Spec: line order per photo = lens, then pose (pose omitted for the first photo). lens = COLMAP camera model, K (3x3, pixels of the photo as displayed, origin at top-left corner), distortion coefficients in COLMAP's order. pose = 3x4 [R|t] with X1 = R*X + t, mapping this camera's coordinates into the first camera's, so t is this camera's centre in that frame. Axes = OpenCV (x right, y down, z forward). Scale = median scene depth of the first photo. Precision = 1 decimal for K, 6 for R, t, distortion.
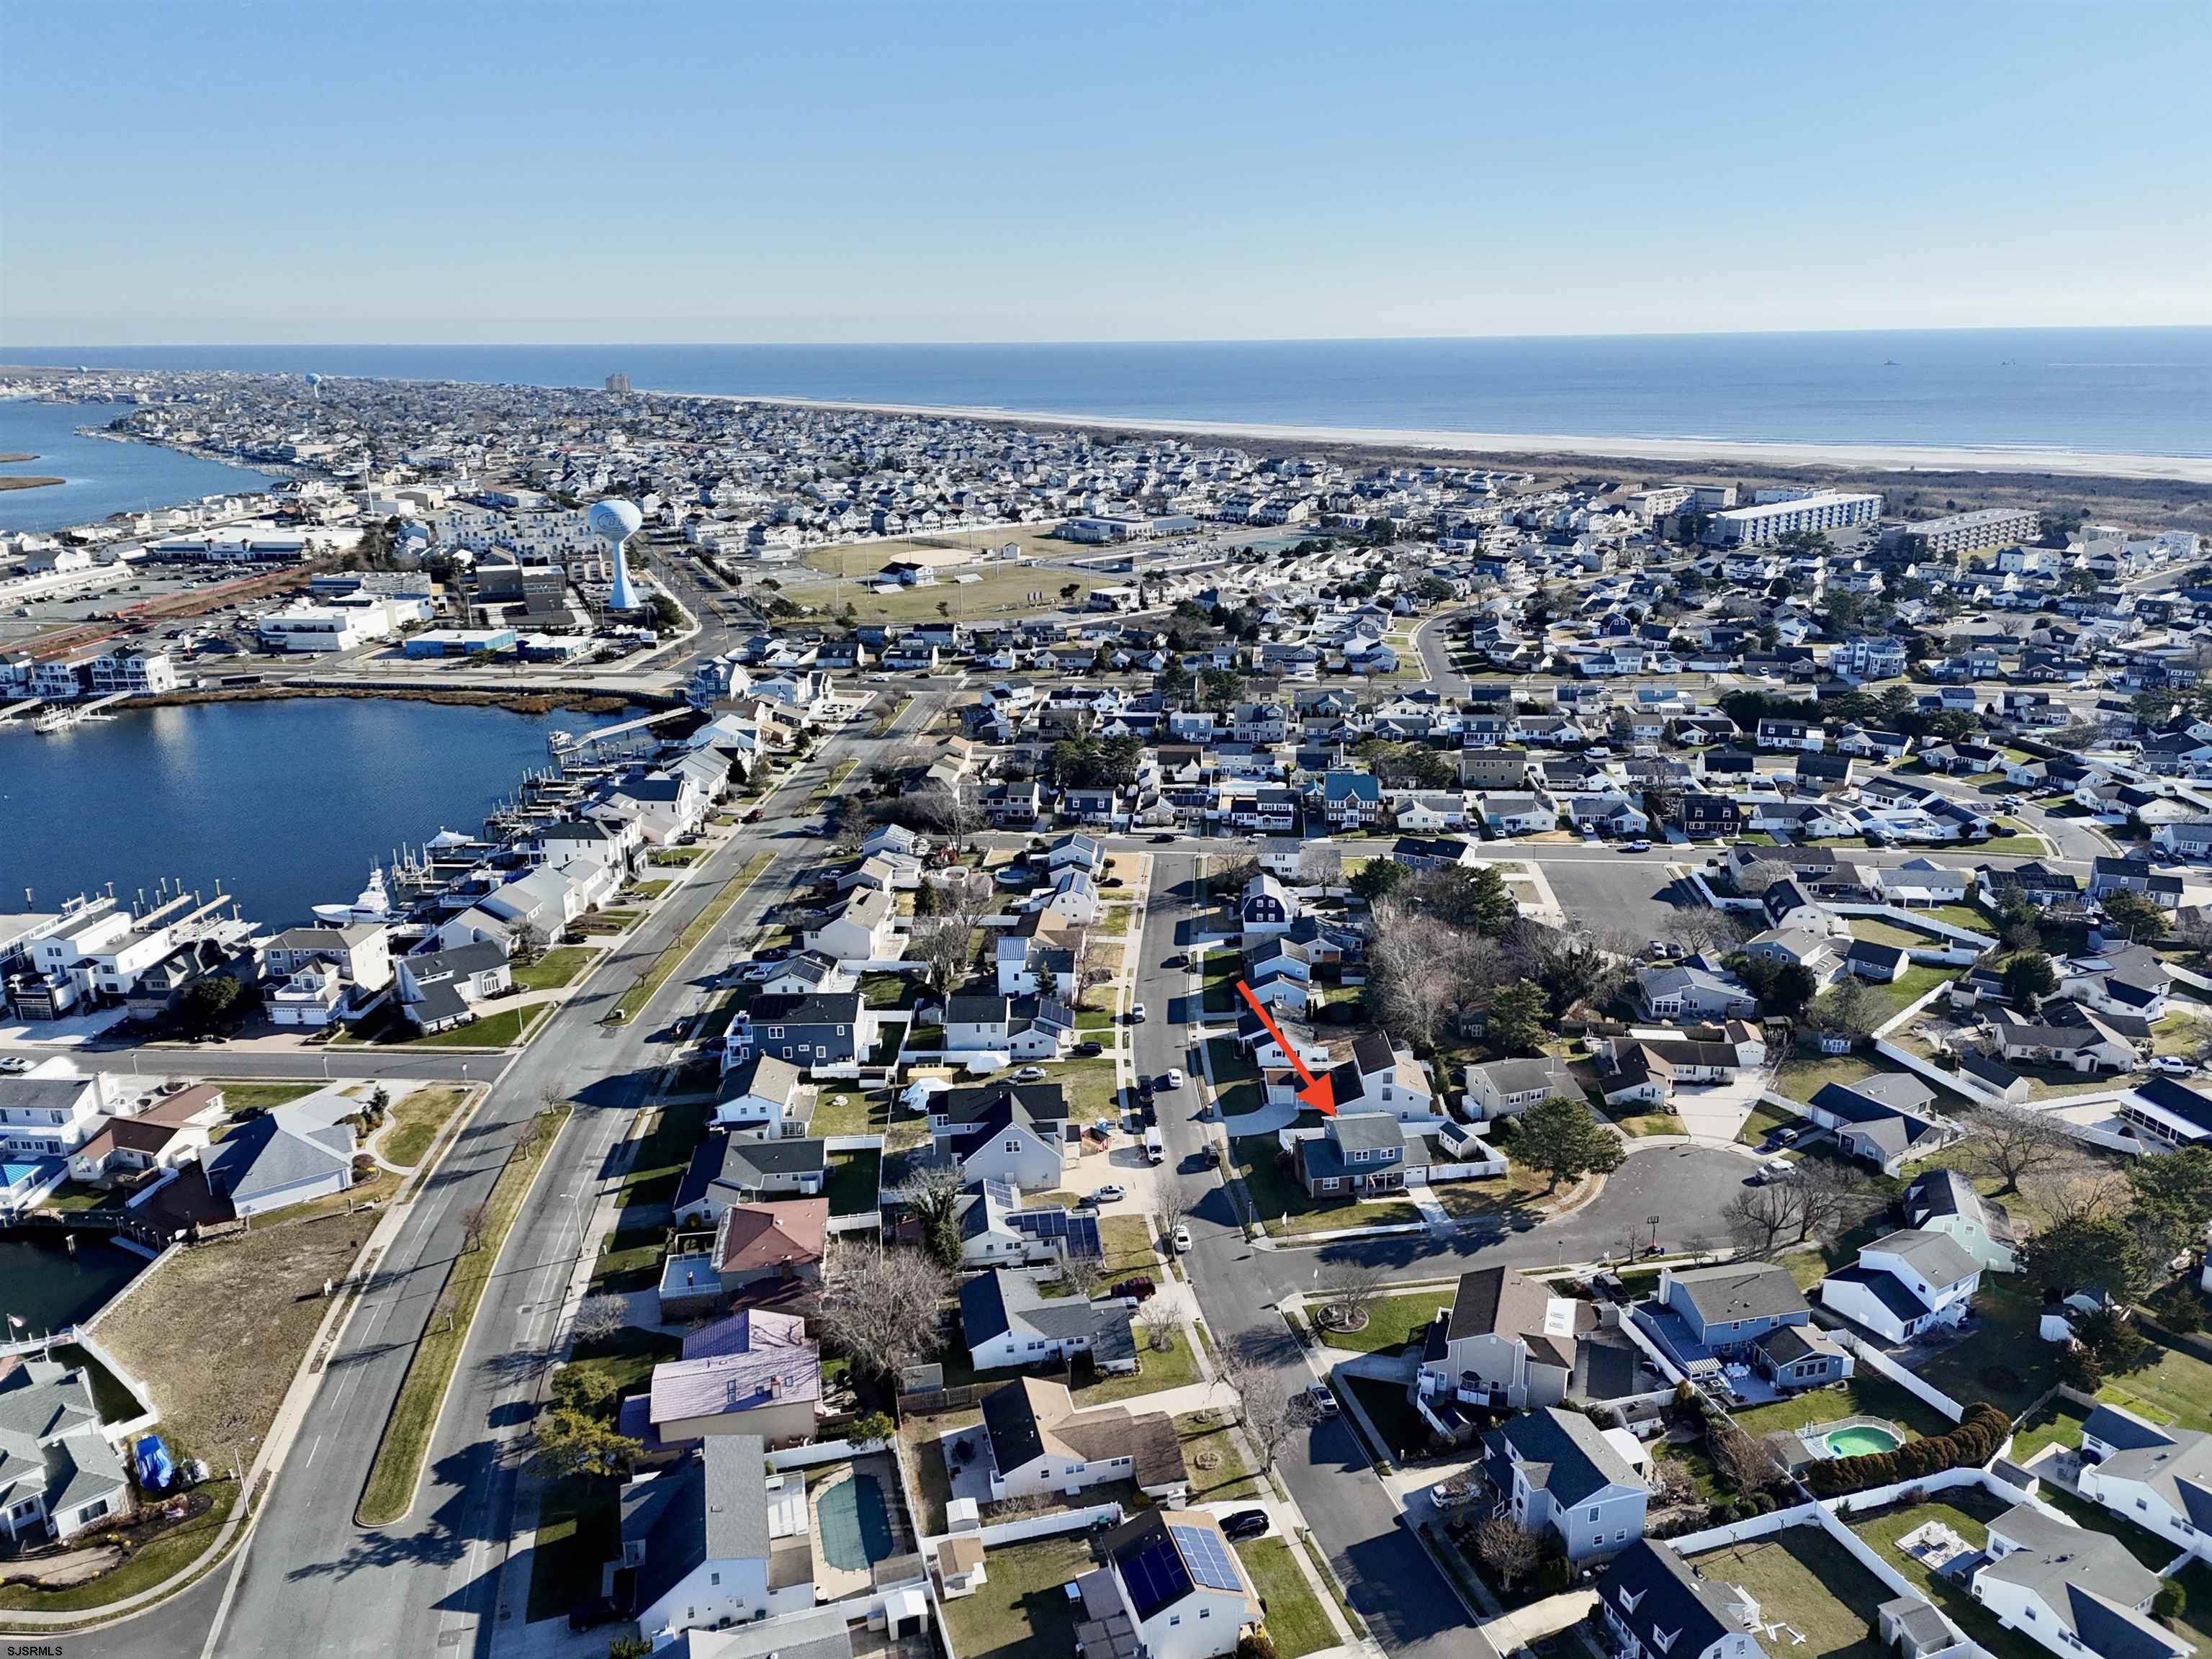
lens RADIAL K [[1599.4, 0, 1110.0], [0, 1599.4, 833.4], [0, 0, 1]] dist [0.138319, -0.195128]
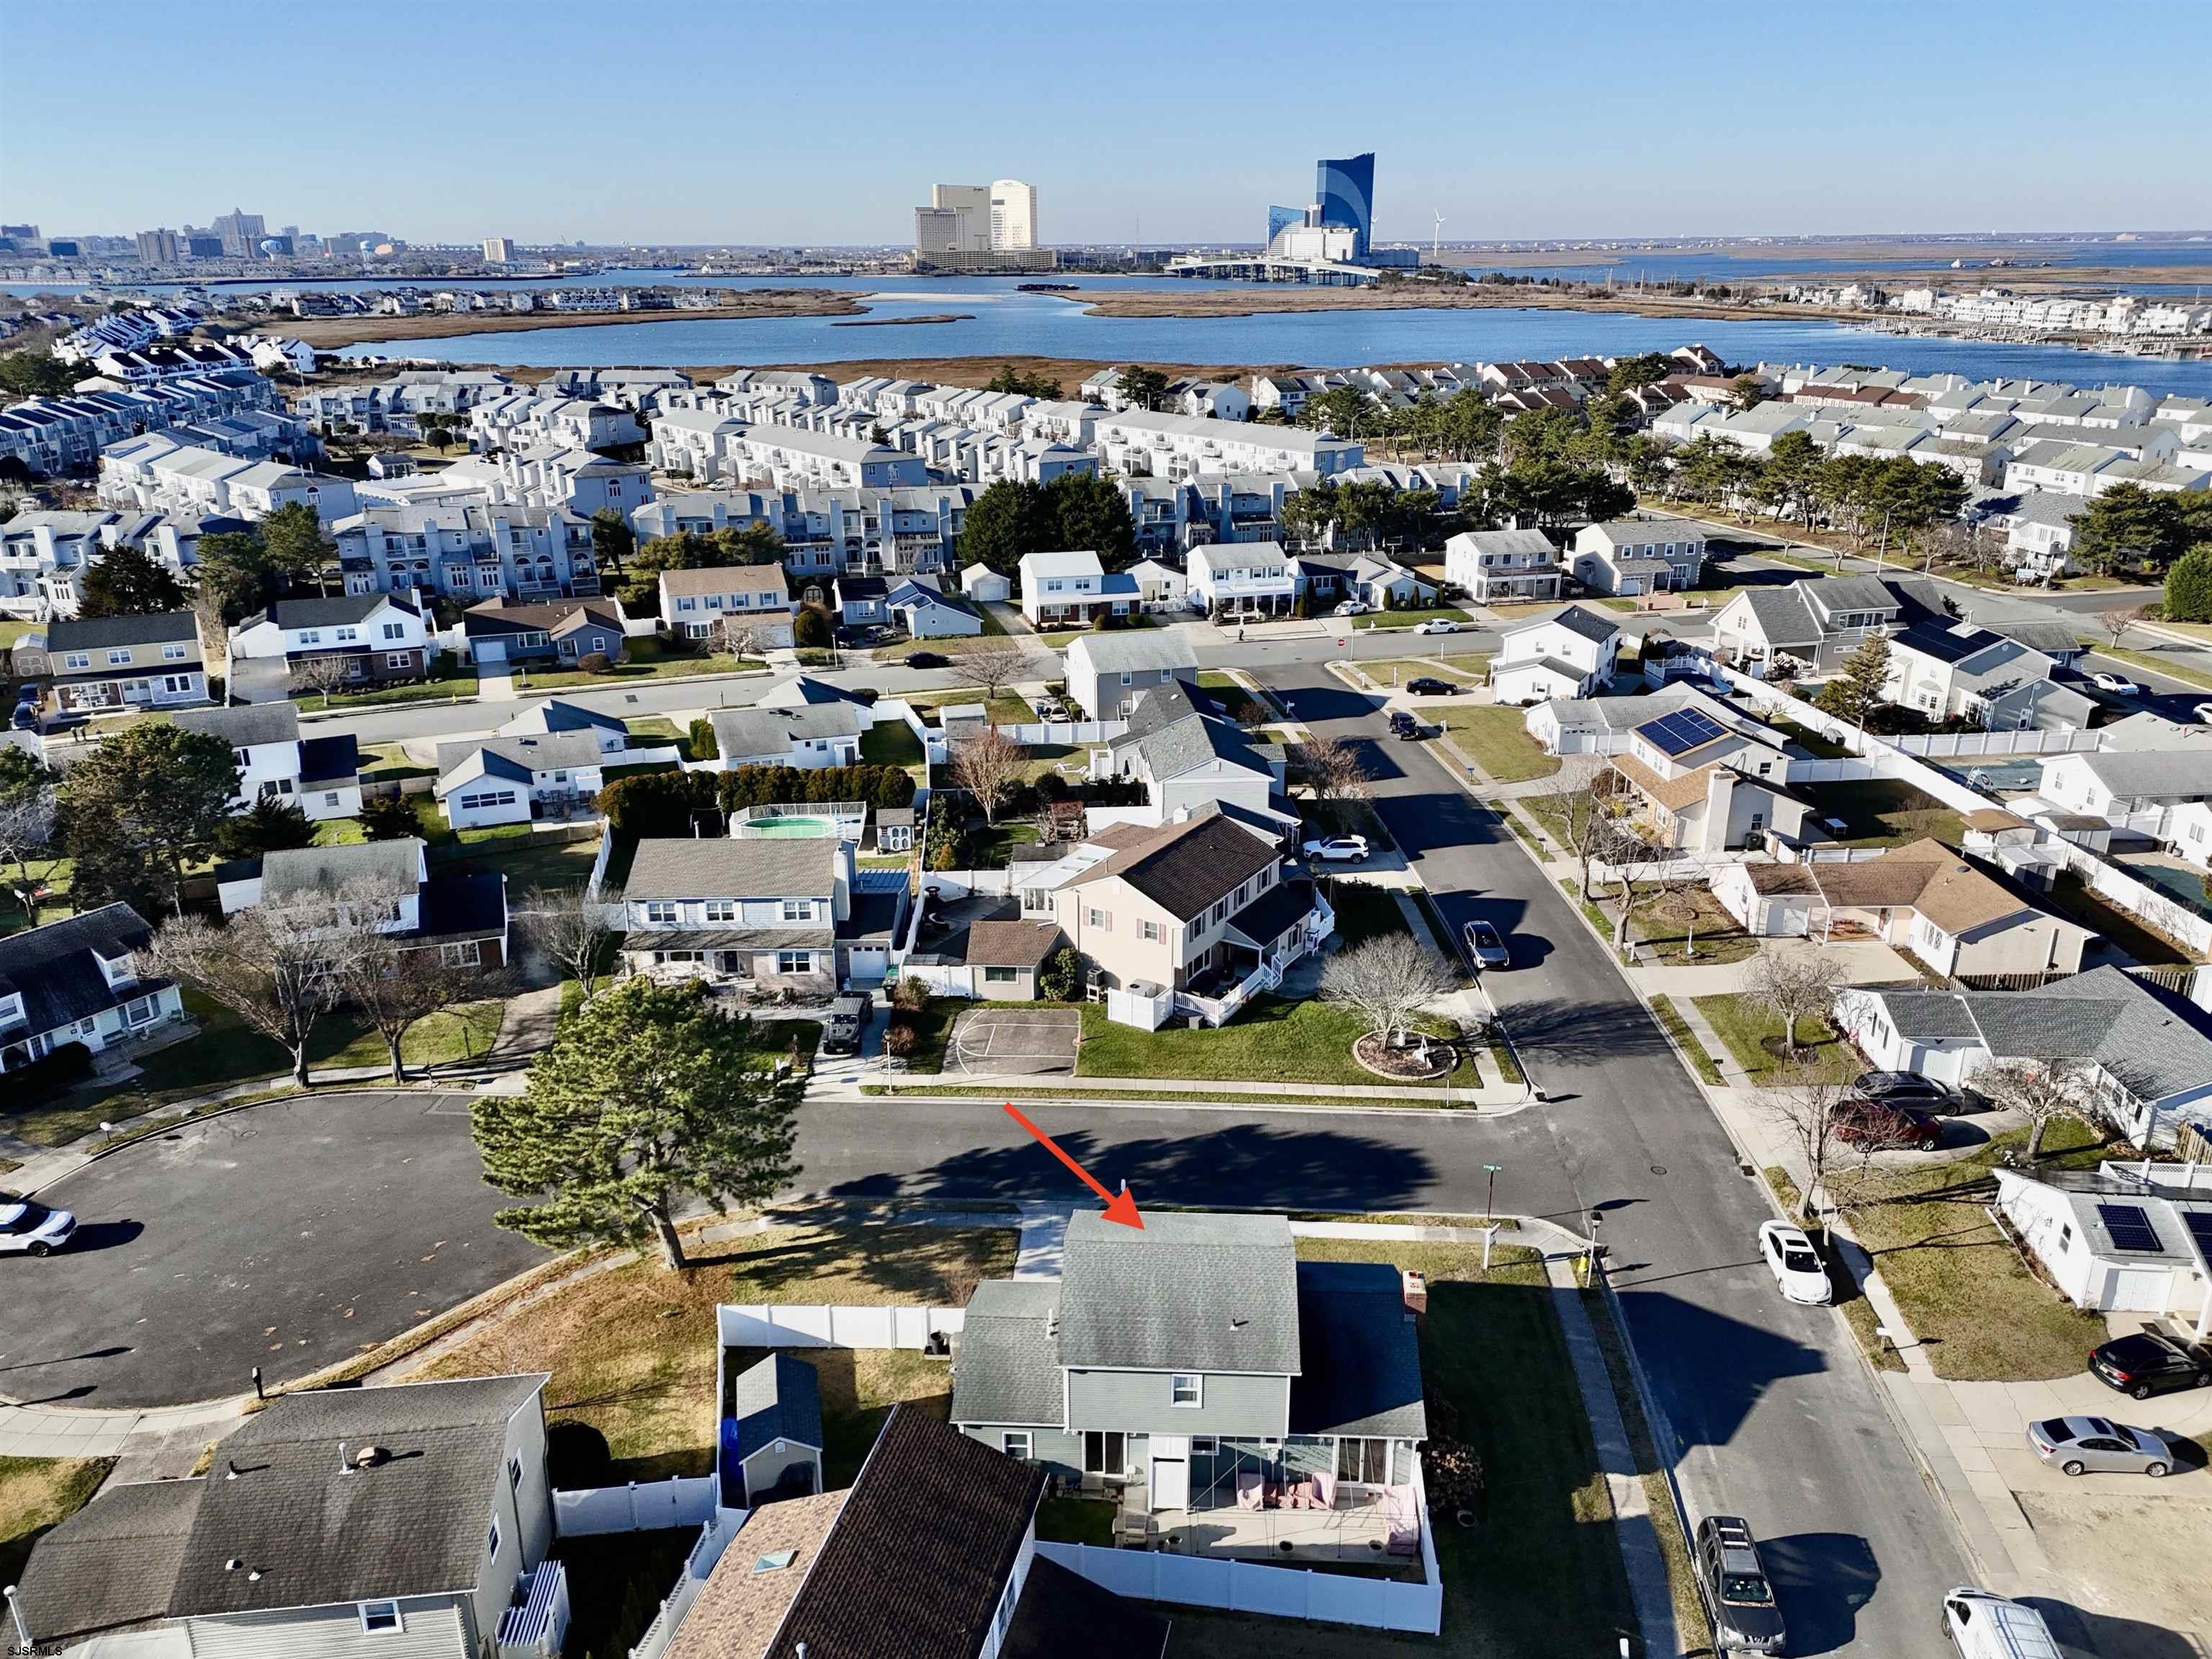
lens RADIAL K [[1609.2, 0, 1110.3], [0, 1609.2, 825.3], [0, 0, 1]] dist [0.100185, -0.104214]
pose [[-0.975410, -0.061552, 0.211627, 0.064228], [0.077927, 0.801869, 0.592396, -0.028488], [-0.206160, 0.594321, -0.777355, 0.665301]]
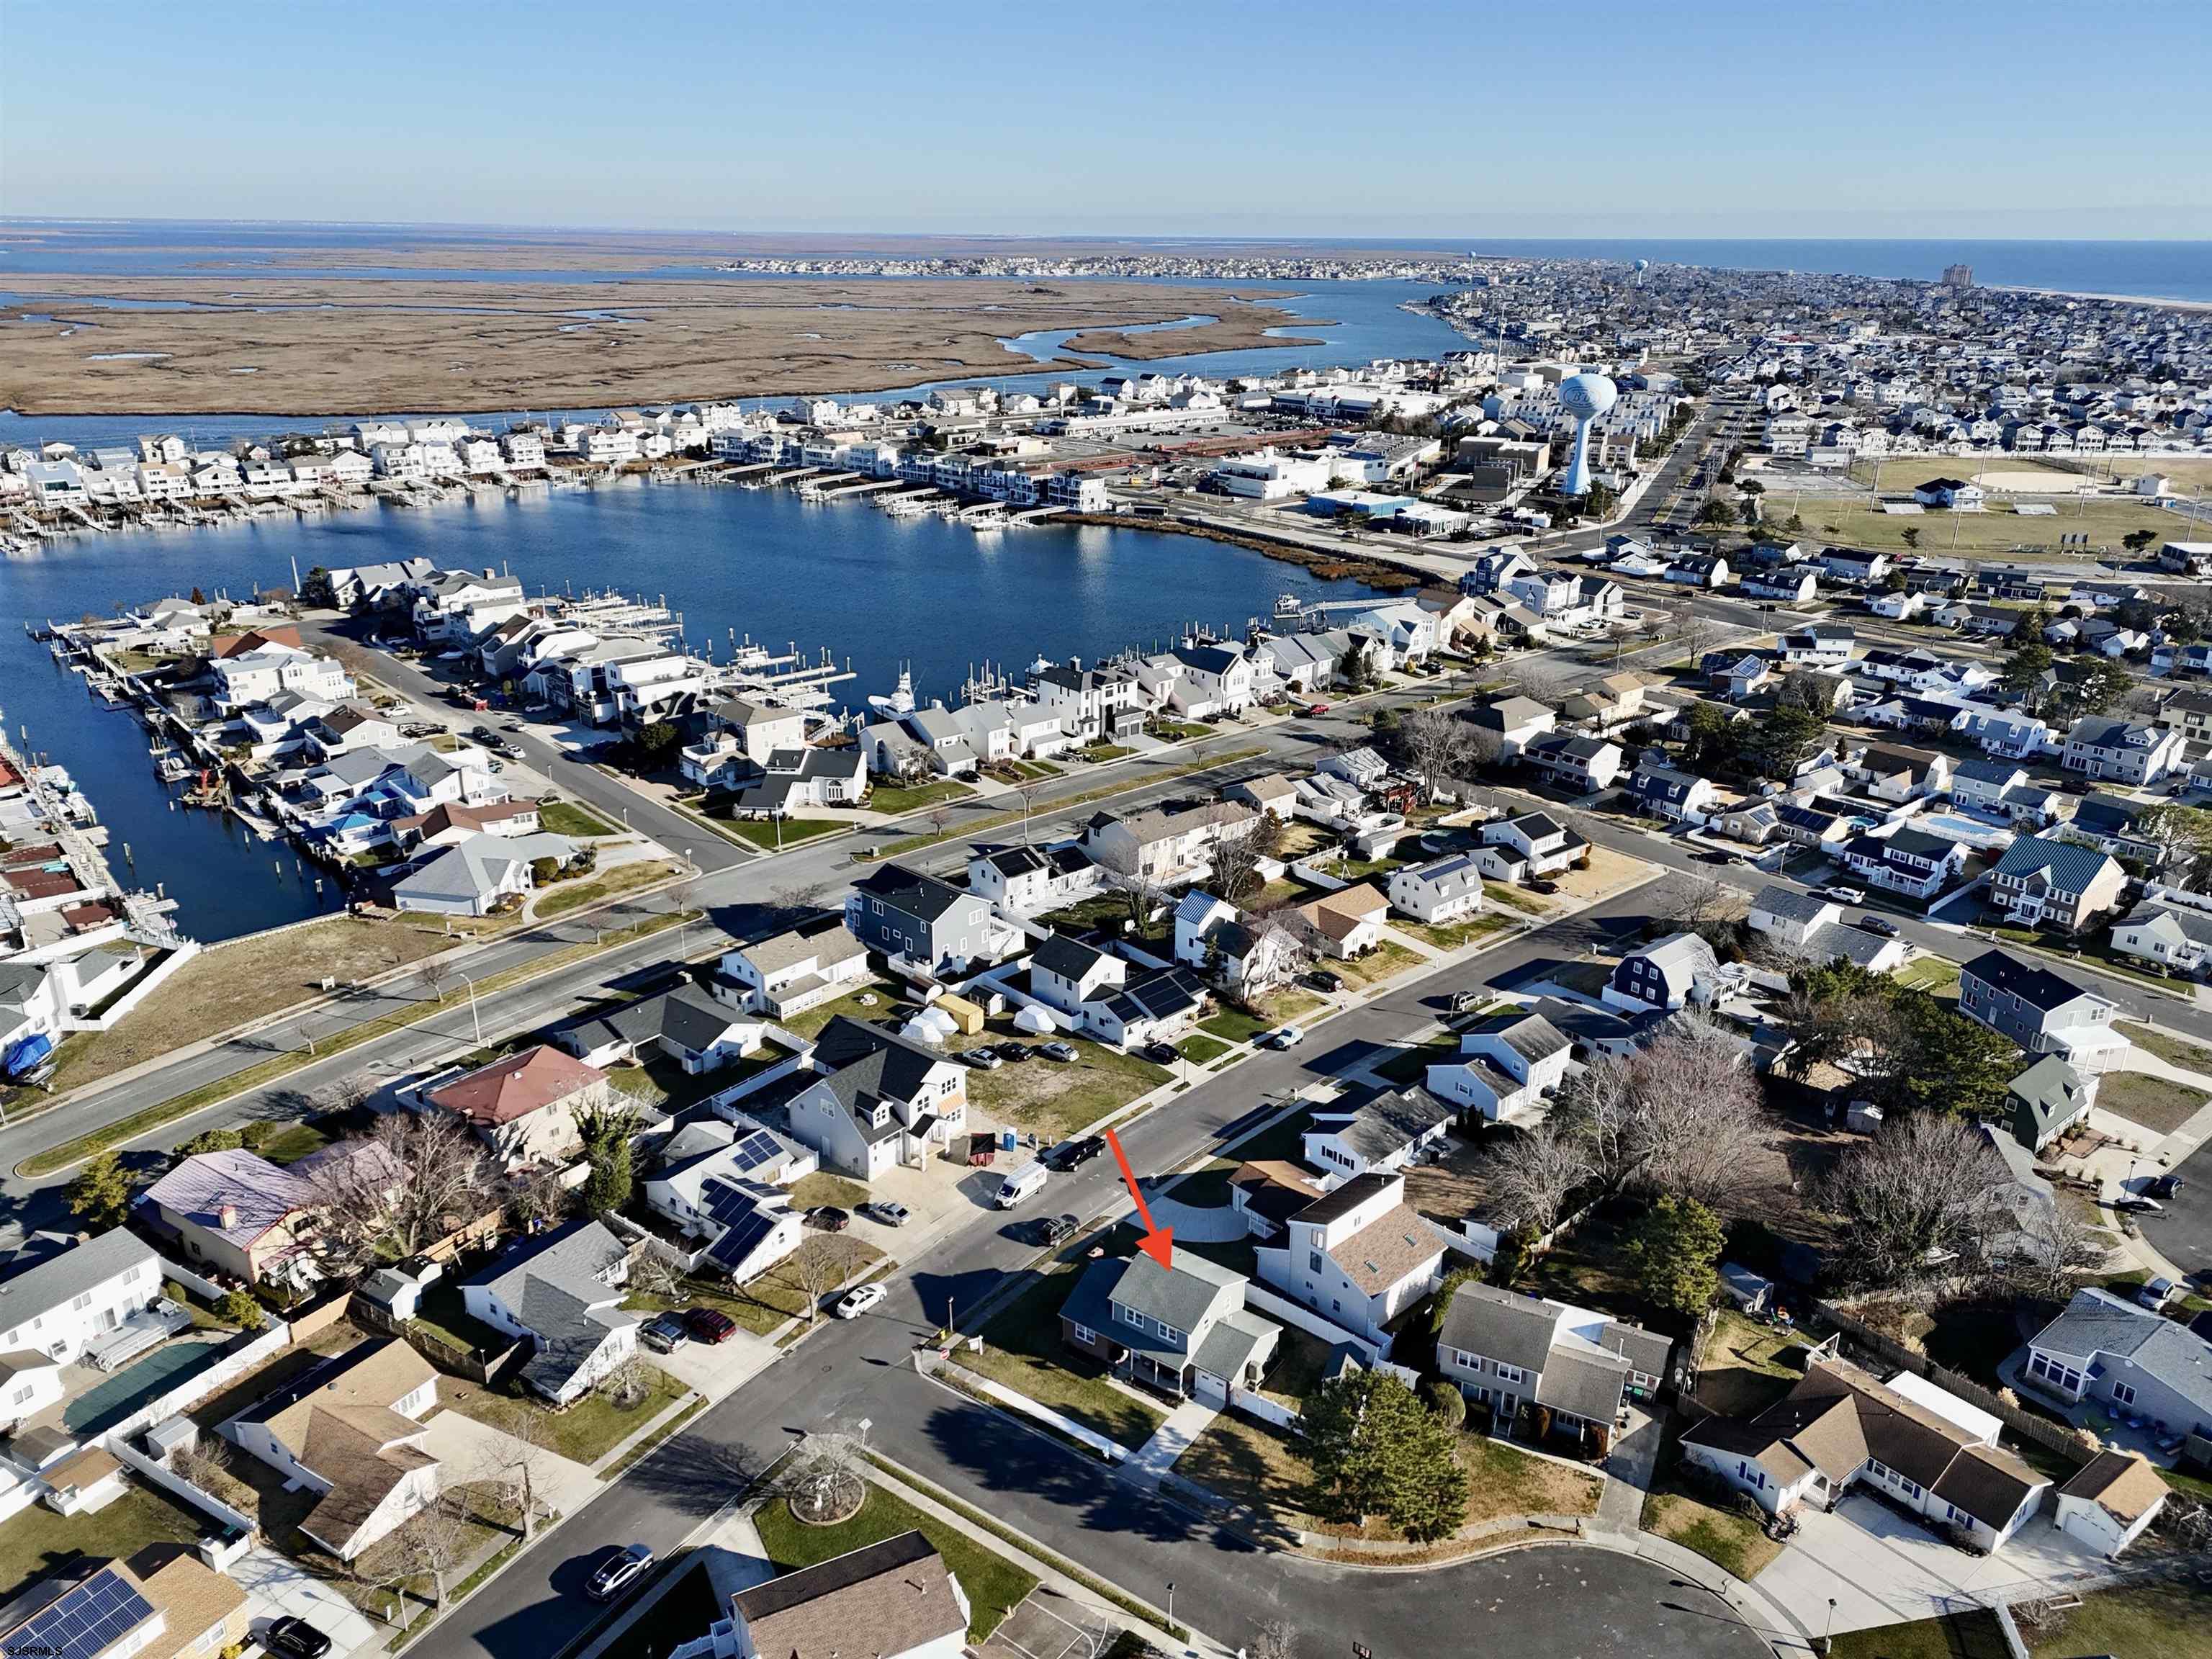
lens RADIAL K [[1609.2, 0, 1110.3], [0, 1609.2, 825.3], [0, 0, 1]] dist [0.100185, -0.104214]
pose [[0.708224, 0.258320, -0.657031, 0.296823], [-0.223899, 0.964796, 0.137977, -0.047255], [0.669543, 0.049390, 0.741130, 0.270902]]
